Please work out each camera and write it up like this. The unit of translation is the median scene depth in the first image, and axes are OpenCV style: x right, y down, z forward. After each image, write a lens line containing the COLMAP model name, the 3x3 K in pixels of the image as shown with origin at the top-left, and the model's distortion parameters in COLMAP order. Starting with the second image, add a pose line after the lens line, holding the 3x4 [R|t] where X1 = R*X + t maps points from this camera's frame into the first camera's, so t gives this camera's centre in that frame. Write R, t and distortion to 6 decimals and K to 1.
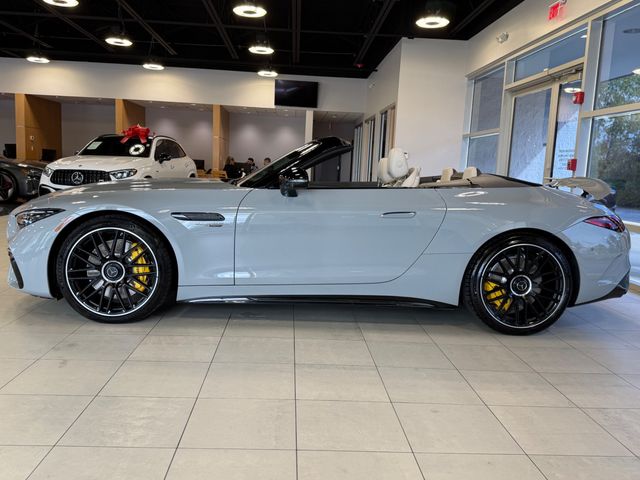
lens RADIAL K [[554.8, 0, 321.7], [0, 554.8, 240.5], [0, 0, 1]] dist [0.068098, -0.057566]
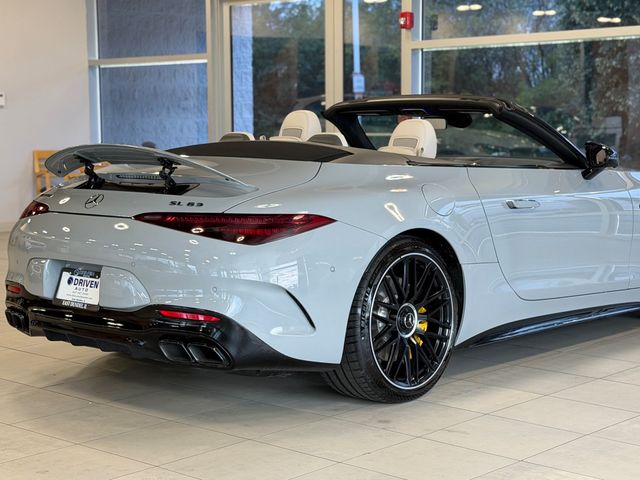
lens RADIAL K [[1201.0, 0, 334.4], [0, 1201.0, 222.7], [0, 0, 1]] dist [0.138914, 0.000000]
pose [[0.702729, -0.112204, 0.702554, -0.624591], [0.130401, 0.991070, 0.027849, -0.044465], [-0.699405, 0.072043, 0.711085, -0.013876]]
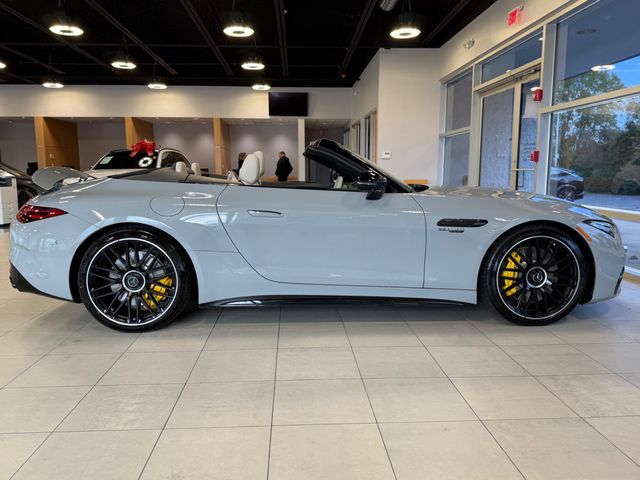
lens RADIAL K [[502.6, 0, 319.1], [0, 502.6, 241.2], [0, 0, 1]] dist [0.064365, -0.052213]
pose [[0.998832, -0.047668, -0.007857, 0.020737], [0.047740, 0.998818, 0.009179, 0.001197], [0.007410, -0.009544, 0.999927, -0.000034]]
